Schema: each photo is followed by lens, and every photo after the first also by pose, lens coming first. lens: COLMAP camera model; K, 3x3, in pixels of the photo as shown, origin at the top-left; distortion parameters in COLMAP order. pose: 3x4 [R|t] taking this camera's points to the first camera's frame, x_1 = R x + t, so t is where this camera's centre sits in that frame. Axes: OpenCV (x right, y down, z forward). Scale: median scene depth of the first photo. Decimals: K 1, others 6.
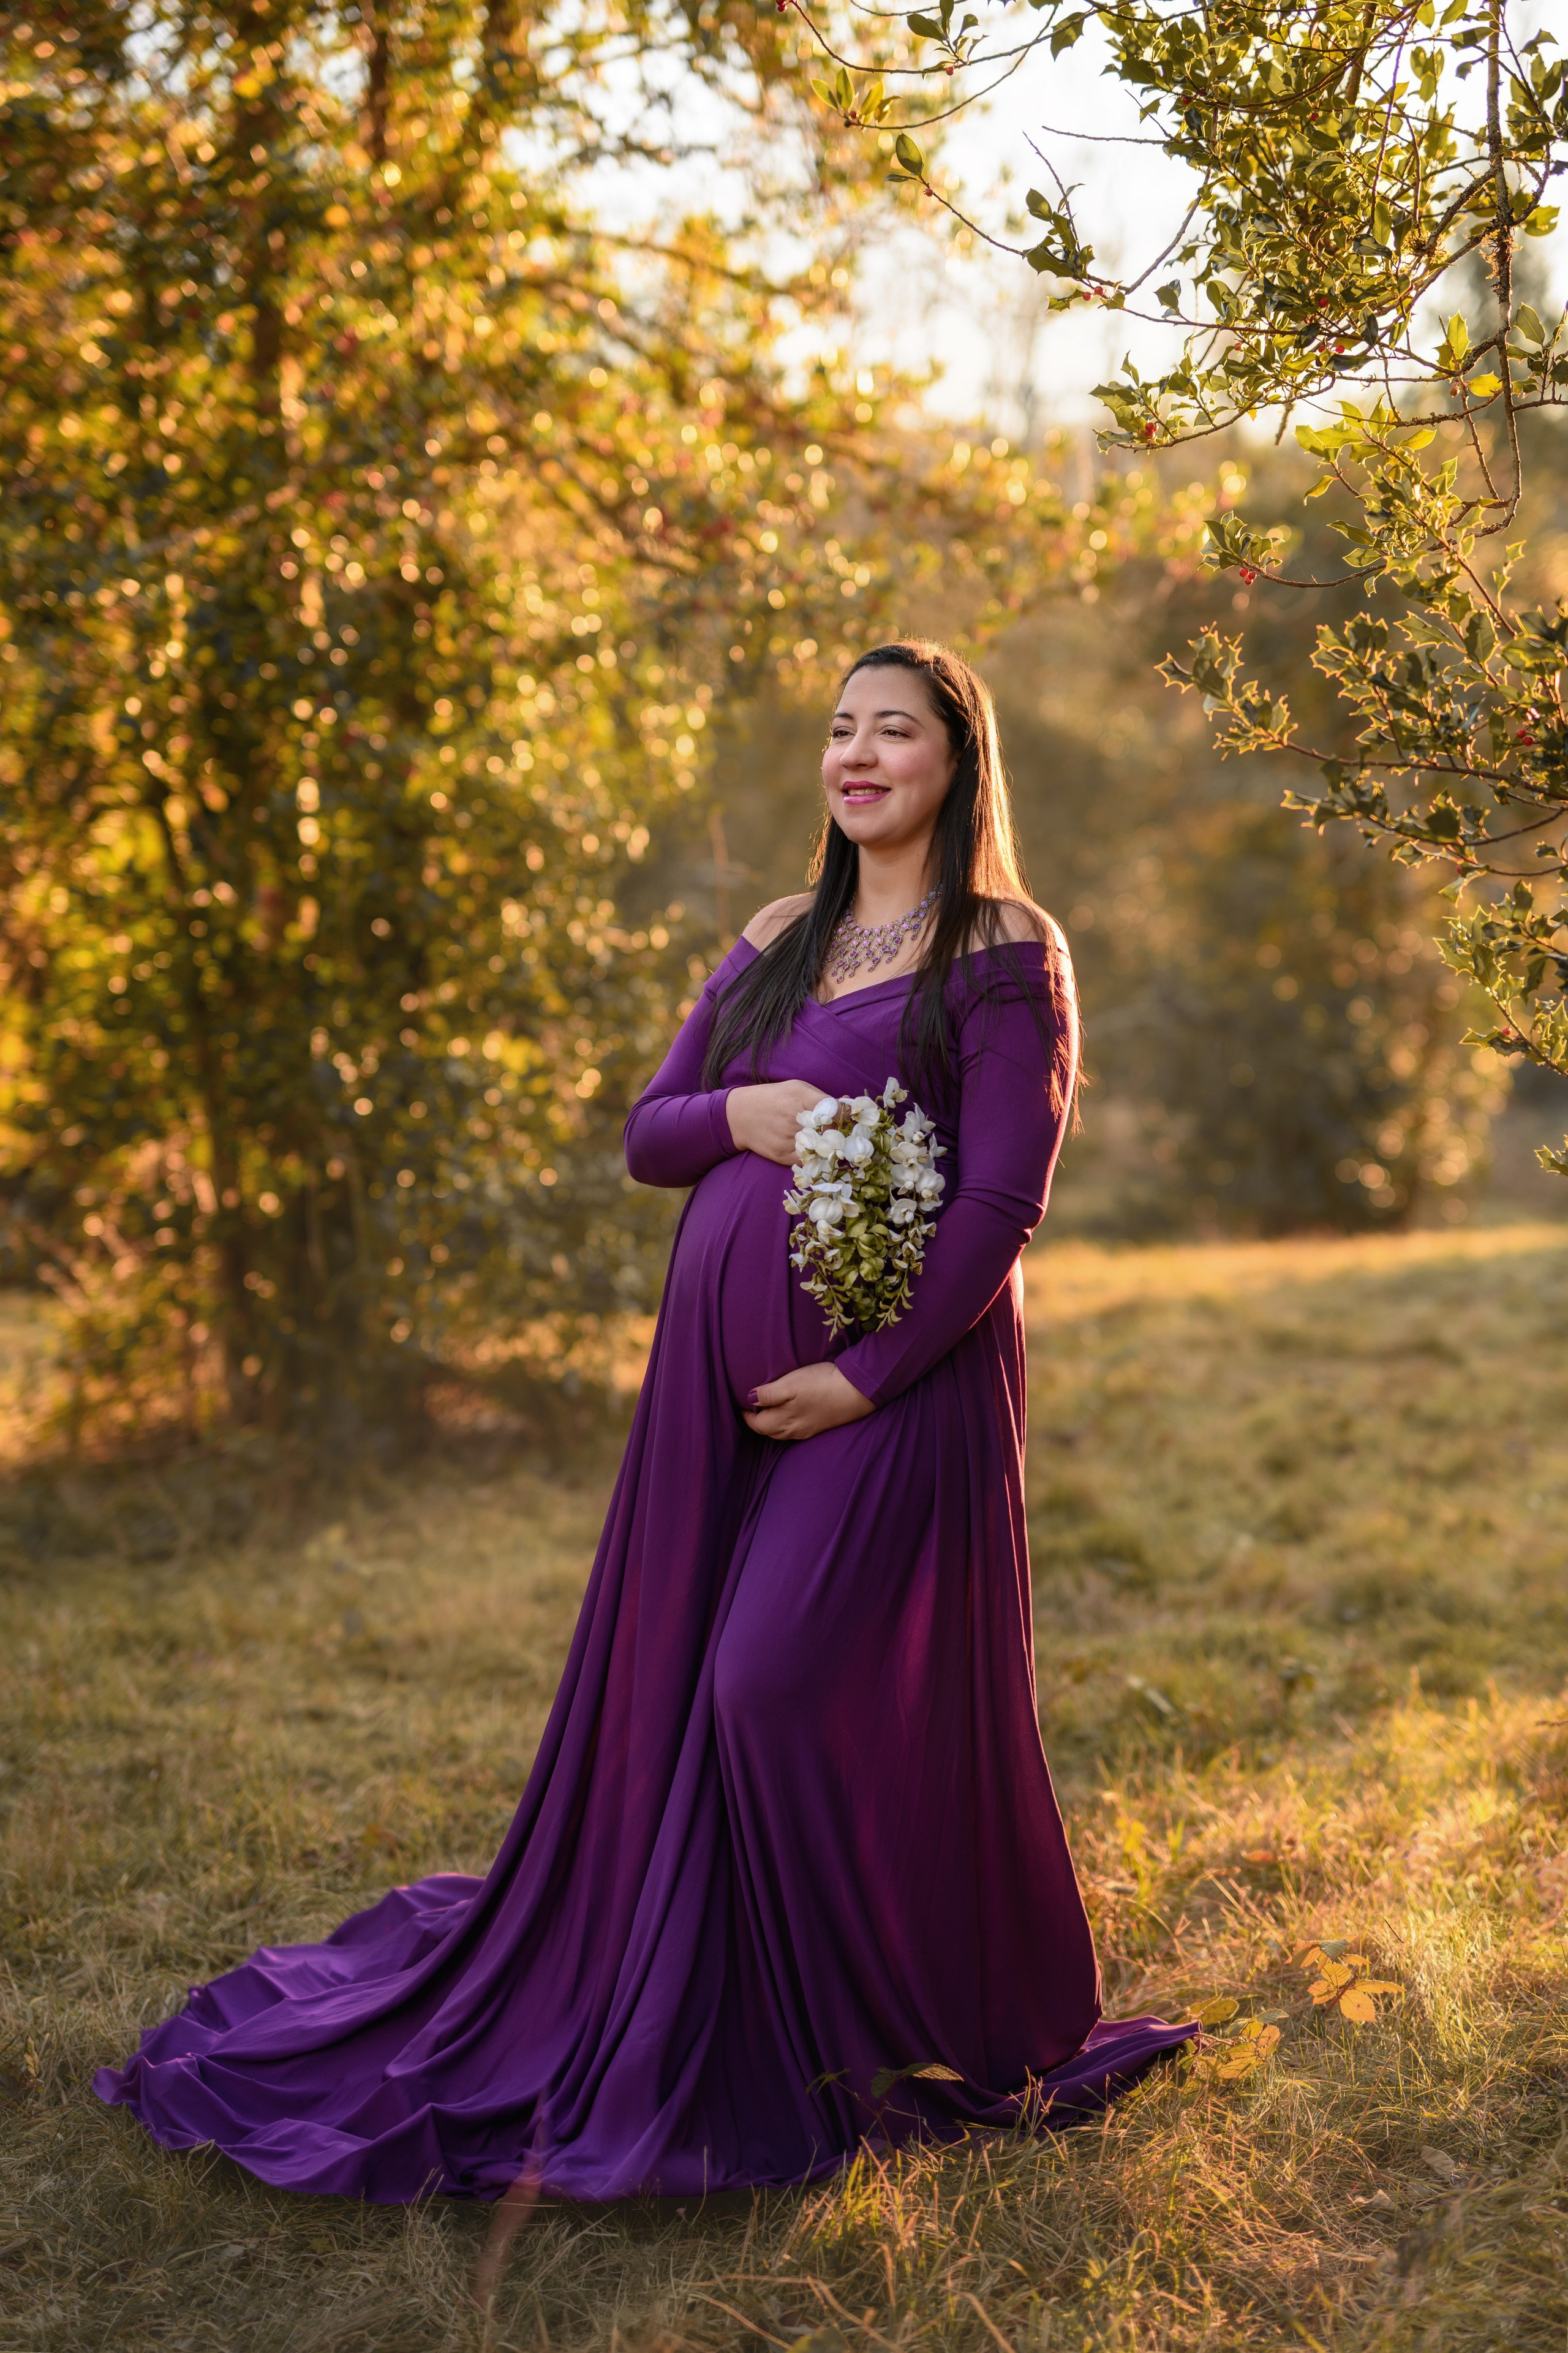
lens RADIAL K [[3524.6, 0, 785.2], [0, 3524.6, 1020.0], [0, 0, 1]] dist [-0.005081, 0.108959]
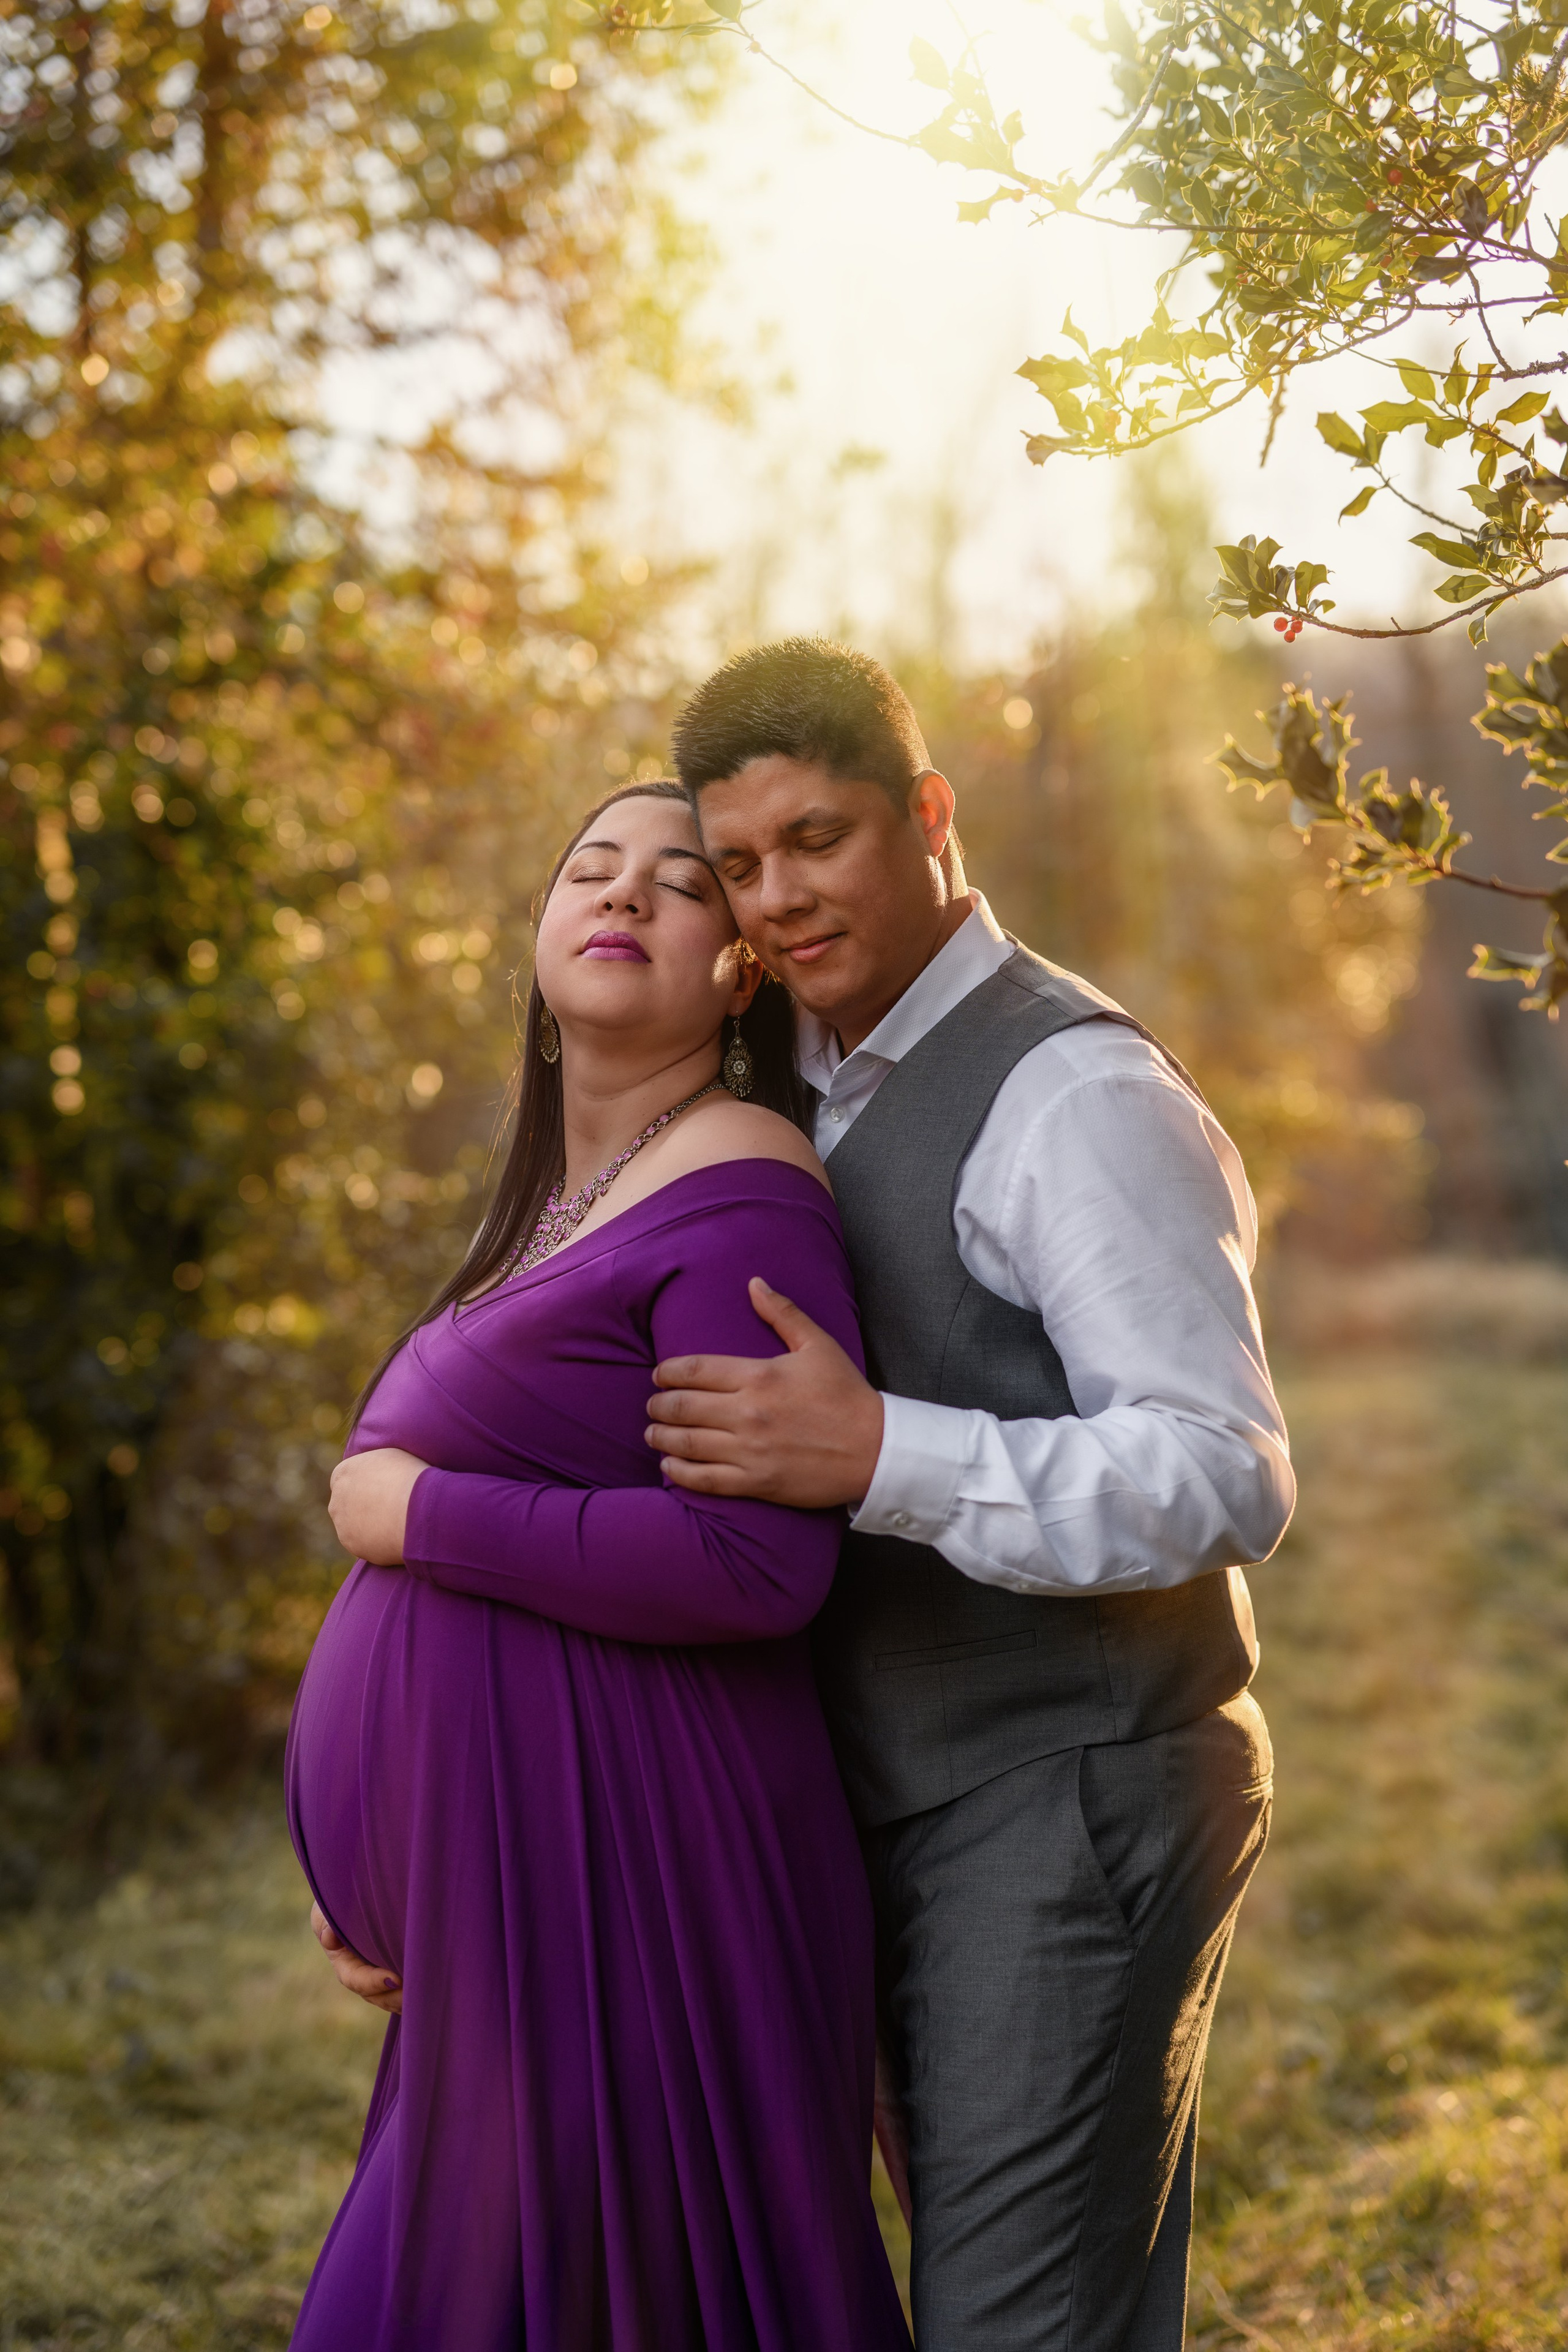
lens RADIAL K [[3092.1, 0, 784.0], [0, 3092.1, 1176.0], [0, 0, 1]] dist [-0.005865, 0.033371]
pose [[0.995245, -0.073351, 0.064083, -0.001814], [0.074160, 0.997193, -0.010336, -0.012188], [-0.063145, 0.015040, 0.997891, 0.197998]]
